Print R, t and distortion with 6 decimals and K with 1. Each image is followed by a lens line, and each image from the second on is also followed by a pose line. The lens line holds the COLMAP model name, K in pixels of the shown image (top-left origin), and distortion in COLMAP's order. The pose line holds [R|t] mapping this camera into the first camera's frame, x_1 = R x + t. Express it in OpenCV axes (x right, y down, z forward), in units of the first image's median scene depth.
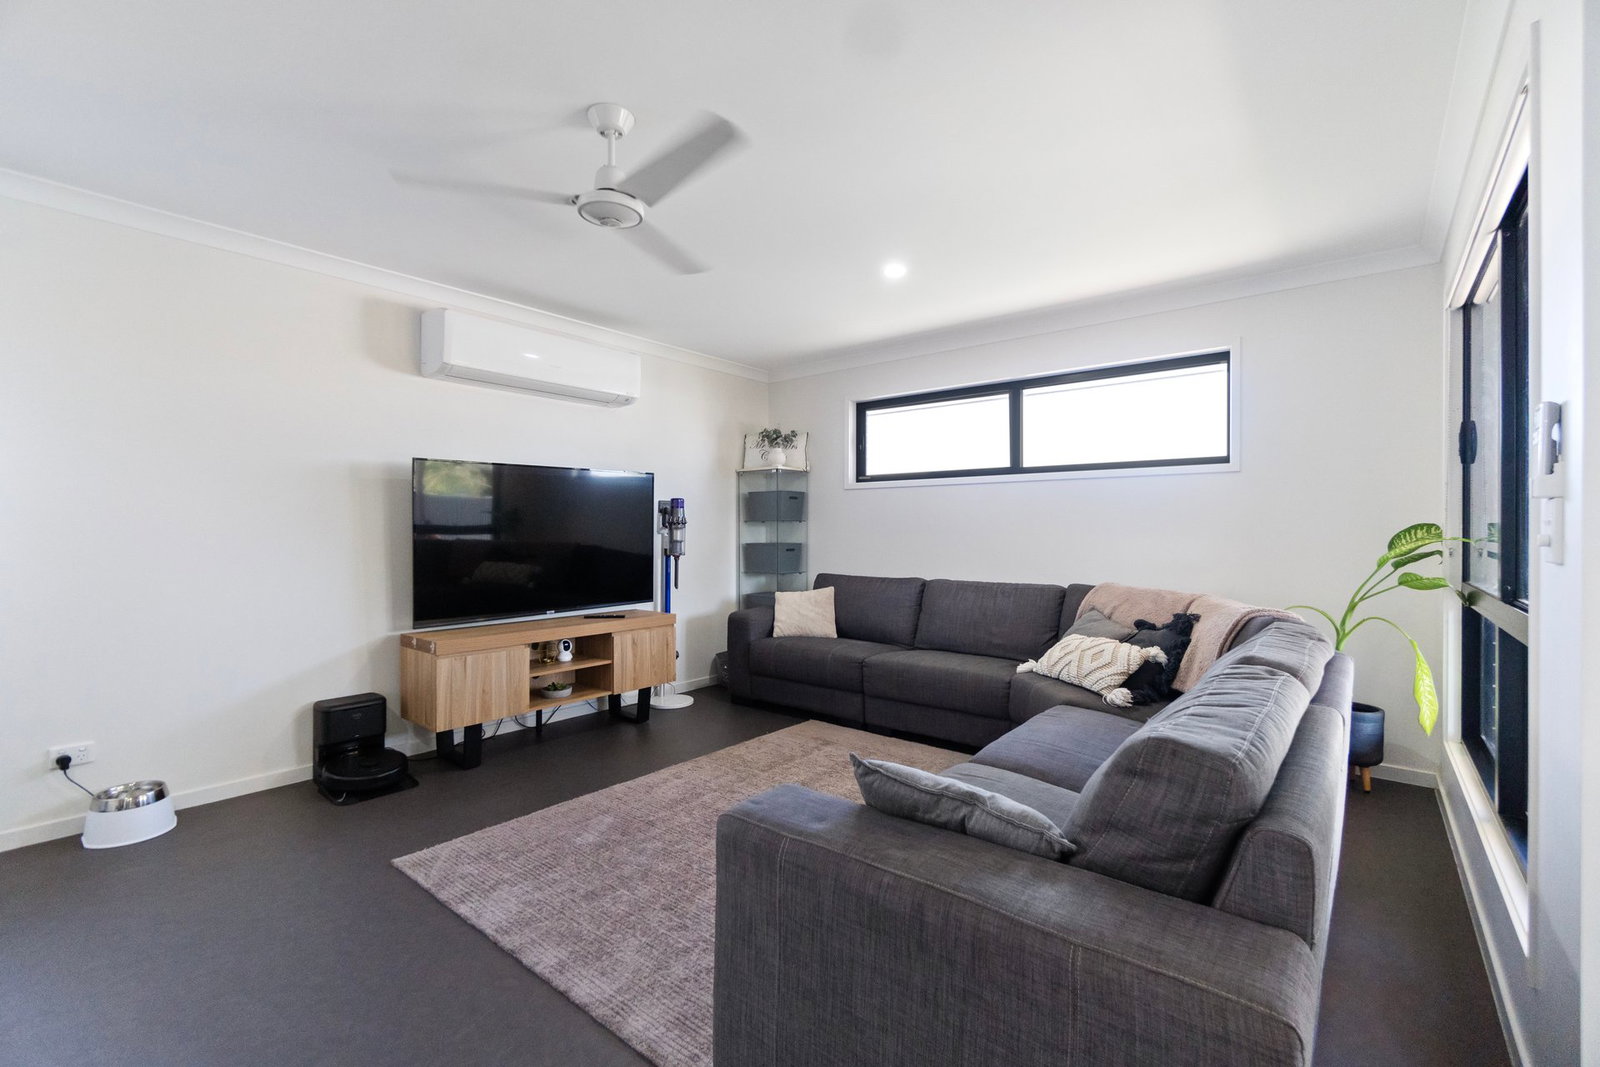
lens RADIAL K [[689.5, 0, 800.0], [0, 689.5, 533.5], [0, 0, 1]] dist [0.000777, 0.000642]
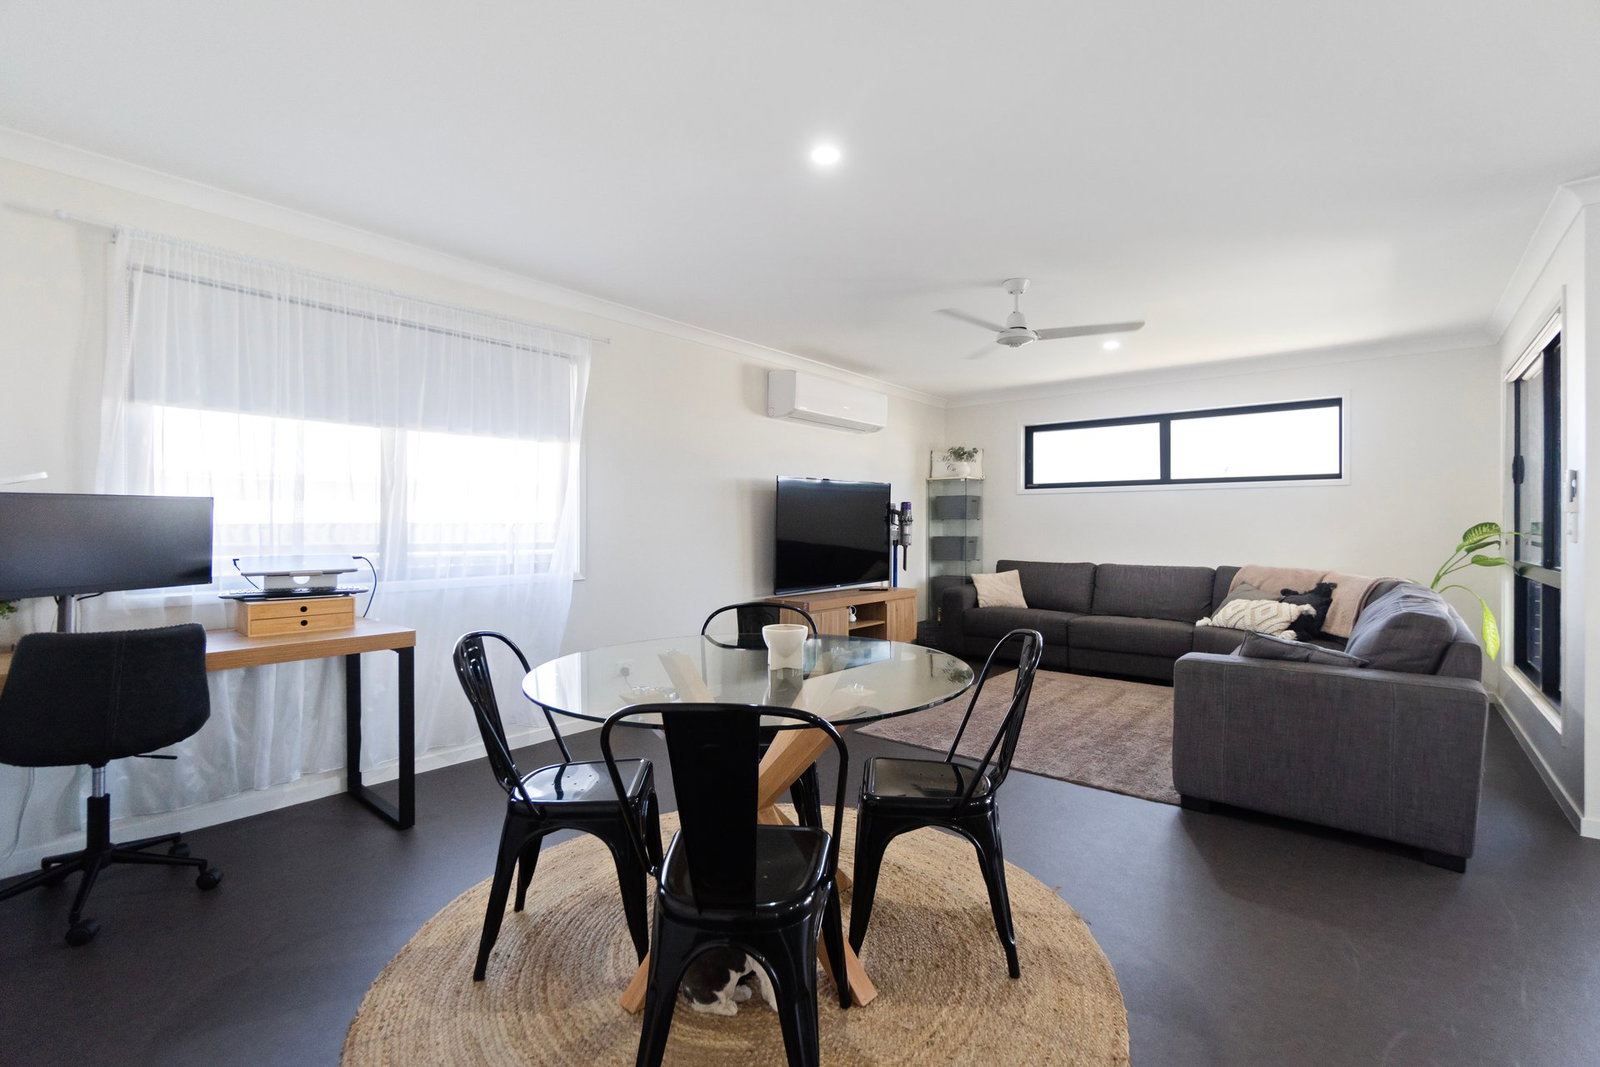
lens RADIAL K [[706.5, 0, 796.1], [0, 706.5, 530.1], [0, 0, 1]] dist [0.000544, -0.000074]
pose [[0.999978, 0.002038, -0.006271, -0.496481], [-0.002038, 0.999998, 0.000113, 0.003820], [0.006271, -0.000100, 0.999980, -0.459549]]
